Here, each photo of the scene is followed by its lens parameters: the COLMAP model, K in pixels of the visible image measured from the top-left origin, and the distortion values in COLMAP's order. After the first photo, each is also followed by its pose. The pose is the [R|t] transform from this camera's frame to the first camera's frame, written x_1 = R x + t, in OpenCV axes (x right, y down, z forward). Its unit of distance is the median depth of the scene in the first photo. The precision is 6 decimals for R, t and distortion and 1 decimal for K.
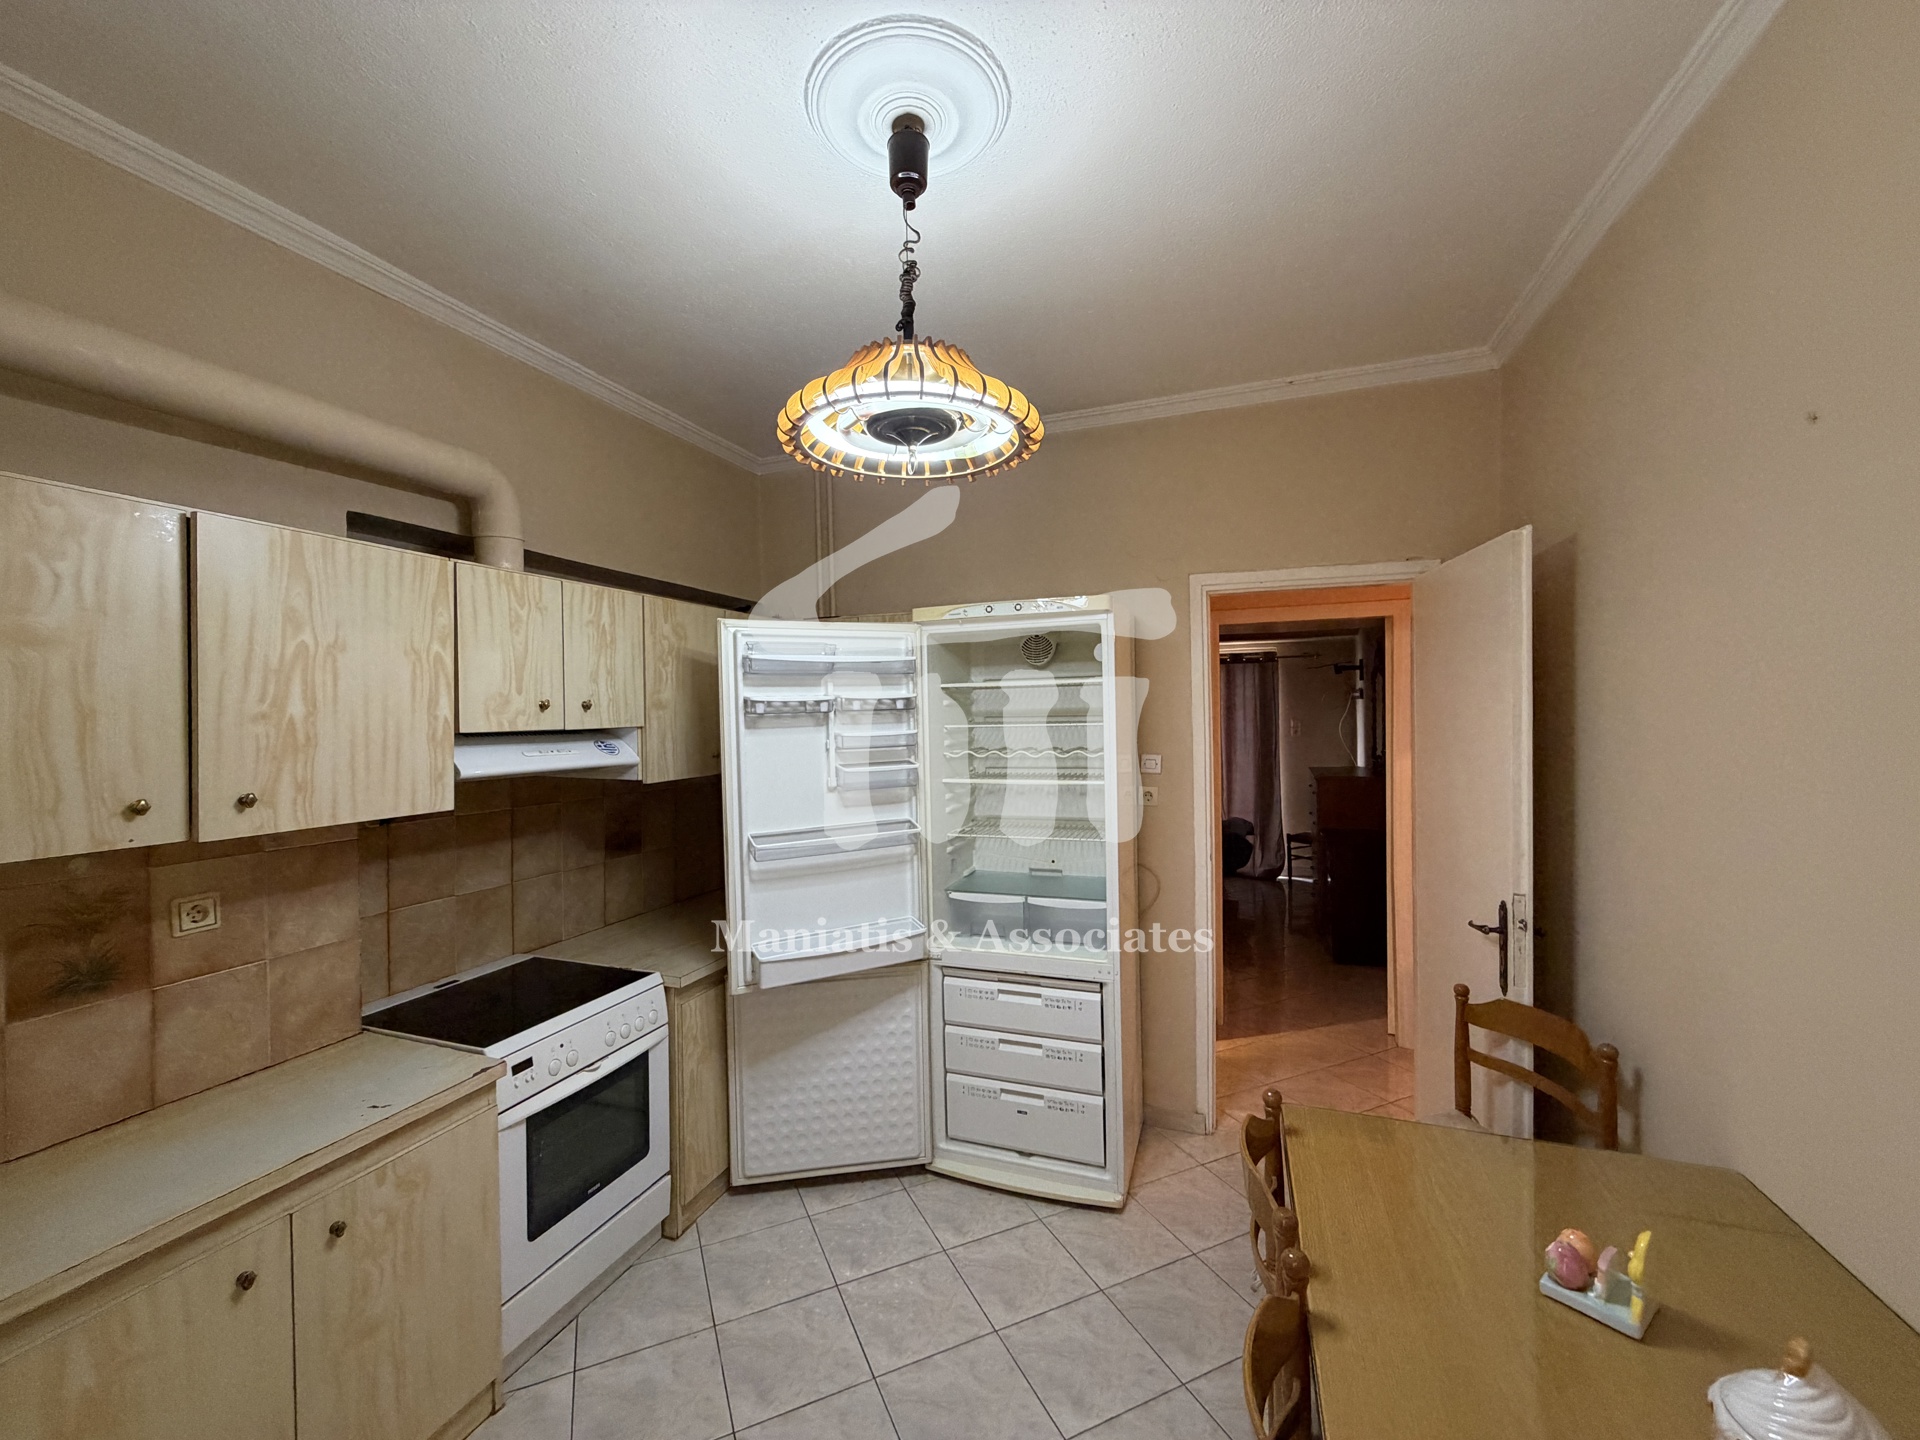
lens RADIAL K [[762.0, 0, 957.0], [0, 762.0, 719.9], [0, 0, 1]] dist [-0.000327, -0.000084]
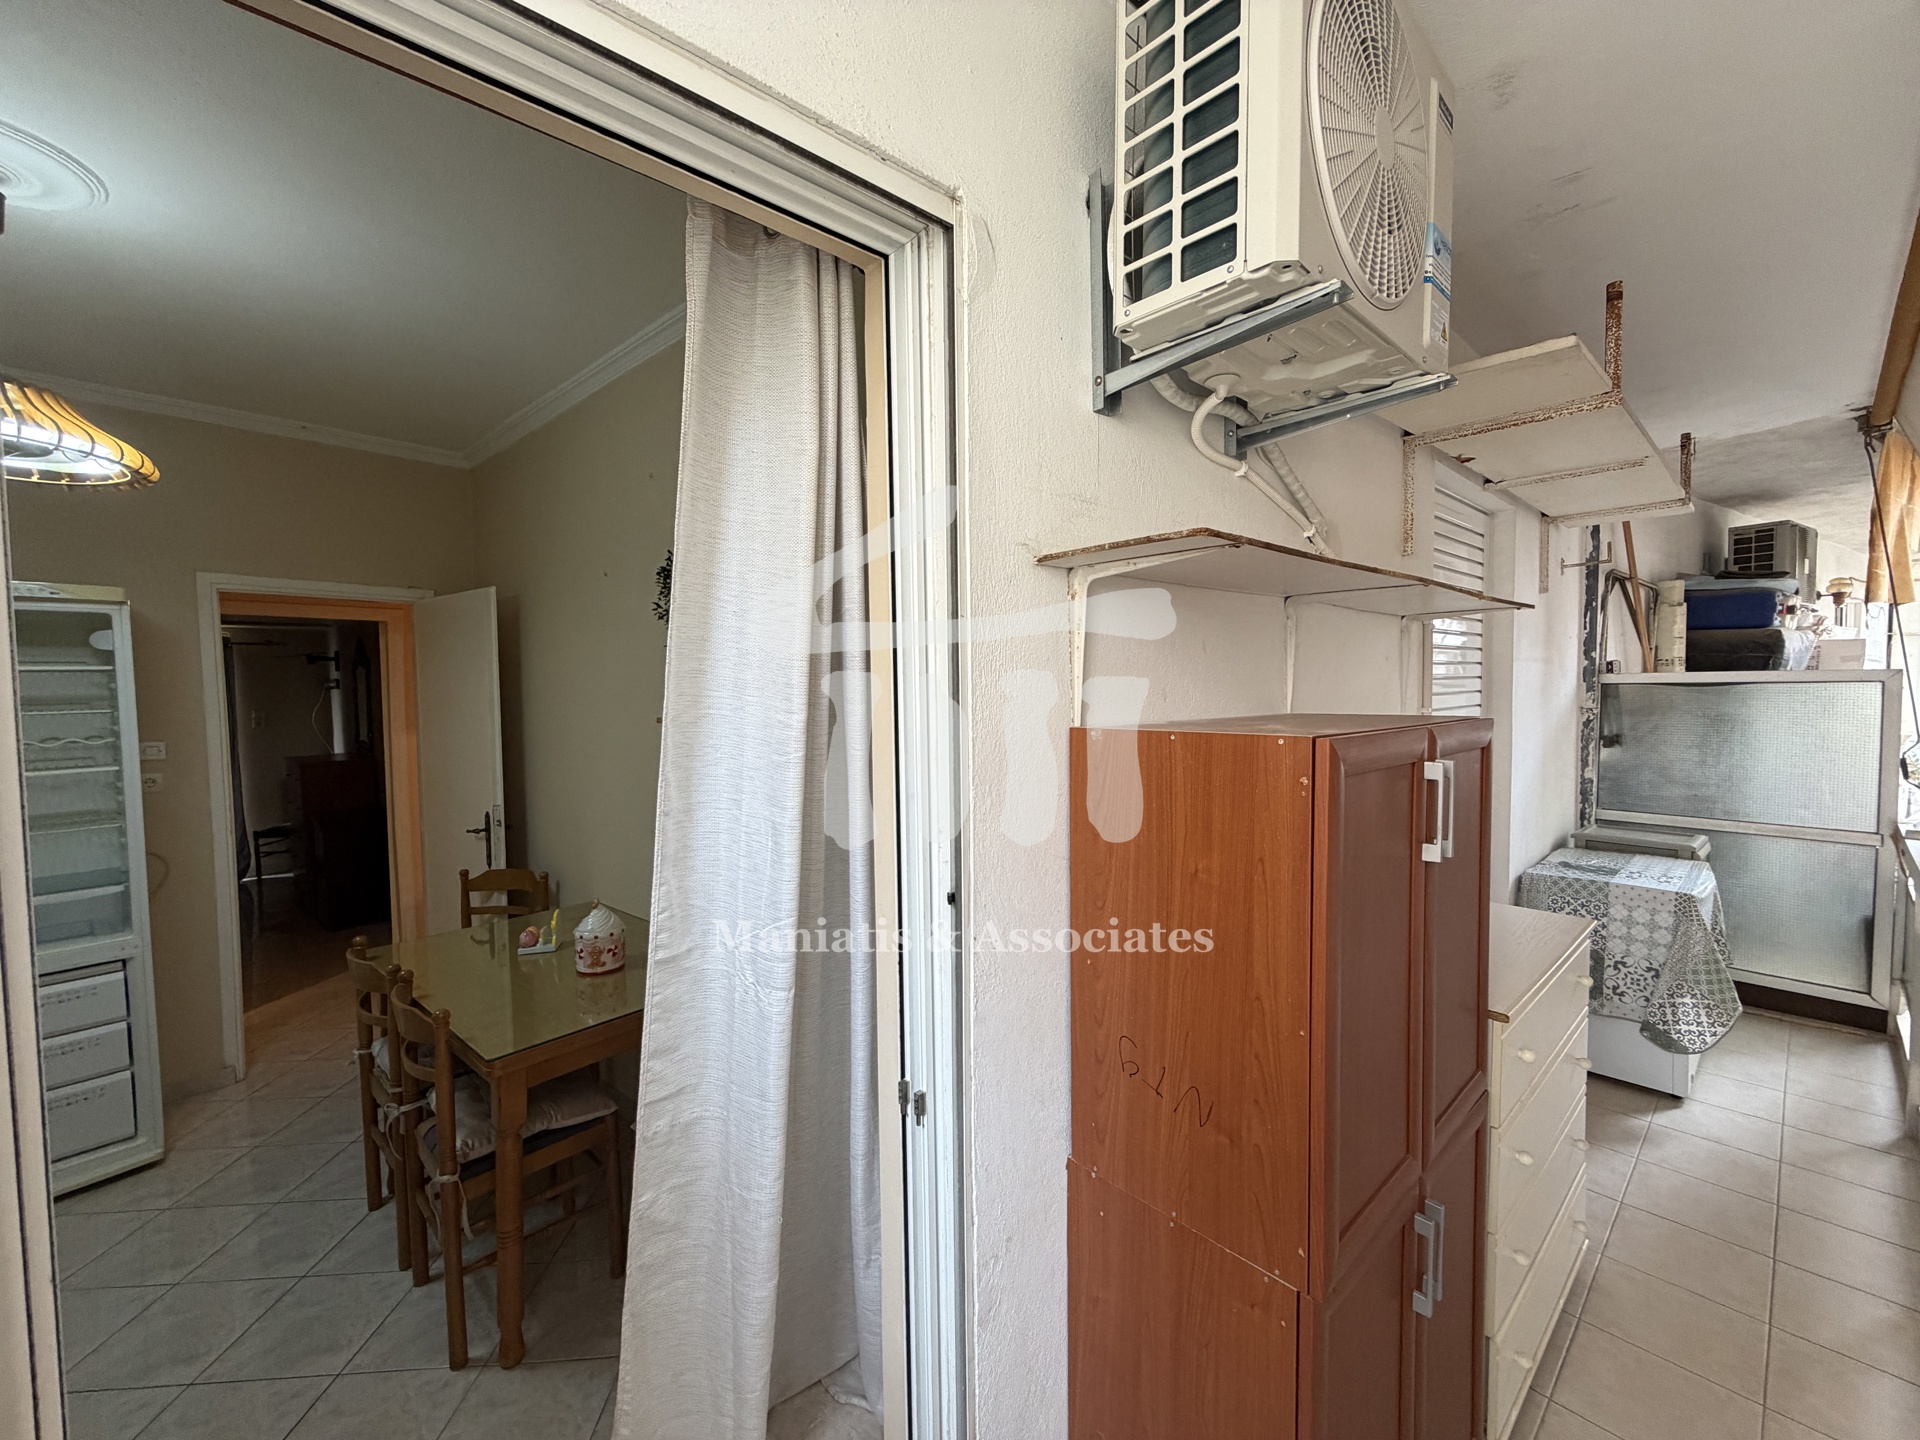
lens RADIAL K [[762.0, 0, 956.2], [0, 762.0, 718.0], [0, 0, 1]] dist [-0.000327, -0.000084]
pose [[0.361886, -0.029914, 0.931742, -0.366194], [0.020968, 0.999493, 0.023945, 0.013560], [-0.931987, 0.010871, 0.362330, -0.448631]]
